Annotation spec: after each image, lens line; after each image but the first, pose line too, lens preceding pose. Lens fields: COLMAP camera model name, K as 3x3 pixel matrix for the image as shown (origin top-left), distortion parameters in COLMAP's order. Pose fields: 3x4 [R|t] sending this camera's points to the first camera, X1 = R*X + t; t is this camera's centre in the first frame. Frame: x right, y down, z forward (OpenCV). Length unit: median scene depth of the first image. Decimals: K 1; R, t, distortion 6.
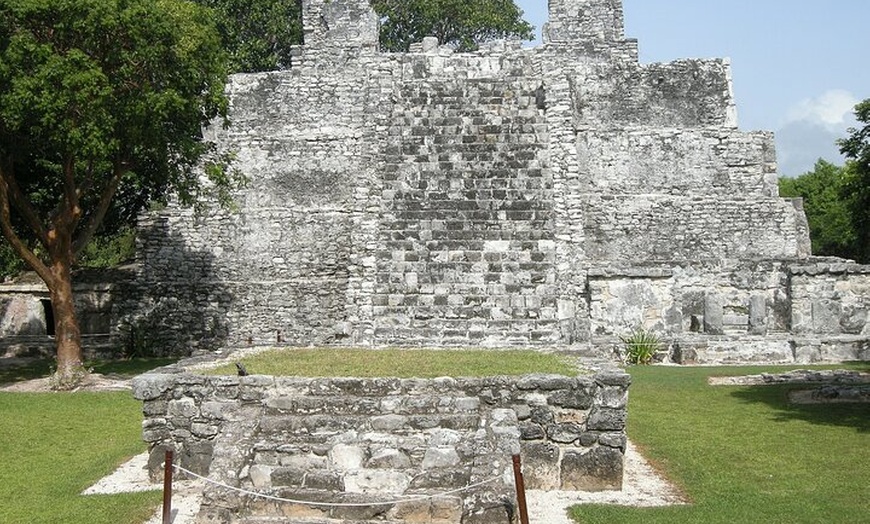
lens RADIAL K [[1187.0, 0, 433.7], [0, 1187.0, 260.1], [0, 0, 1]] dist [-0.161253, 0.000000]
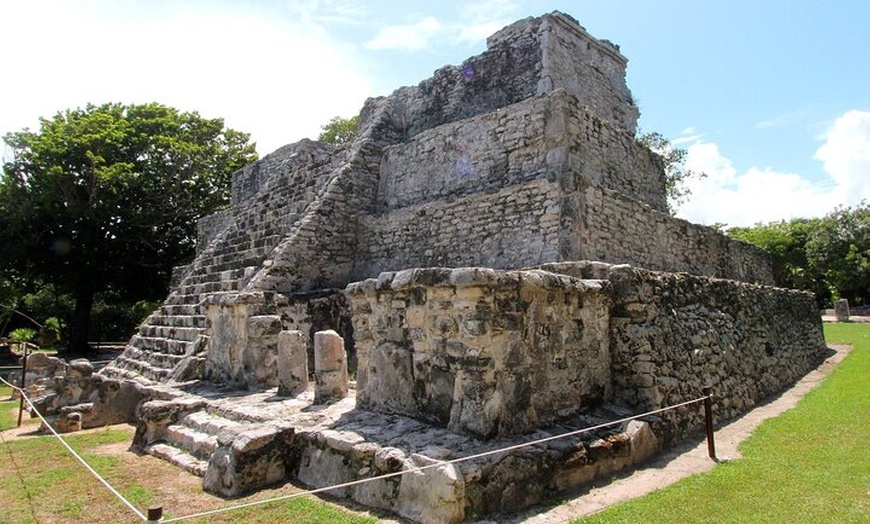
lens RADIAL K [[510.1, 0, 473.4], [0, 510.1, 265.1], [0, 0, 1]] dist [-0.057497, -0.001151]
pose [[0.763471, -0.071806, -0.641838, 0.446606], [0.025665, 0.996388, -0.080943, 0.016627], [0.645332, 0.045324, 0.762557, 0.763924]]
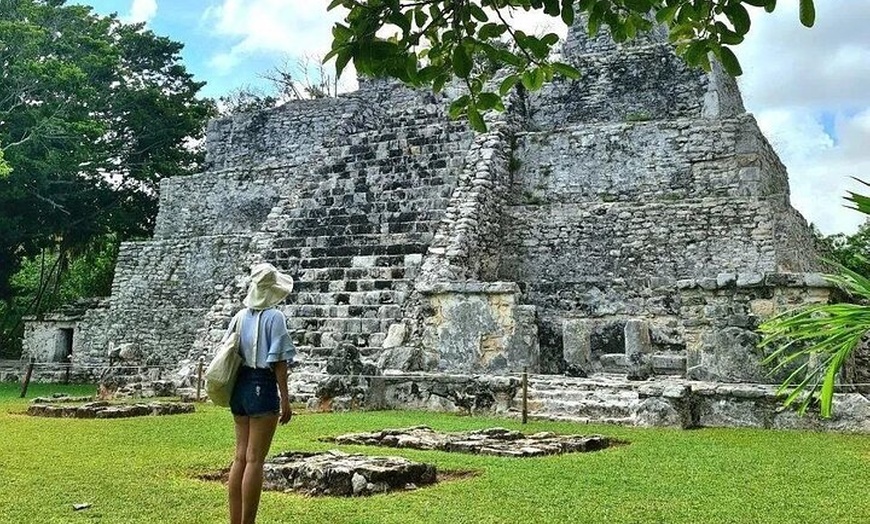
lens RADIAL K [[868.4, 0, 433.9], [0, 868.4, 112.9], [0, 0, 1]] dist [0.045909, 0.000000]
pose [[0.891008, -0.096332, -0.443651, 0.369204], [-0.018702, 0.968611, -0.247878, 0.036957], [0.453603, 0.229159, 0.861238, 0.420696]]
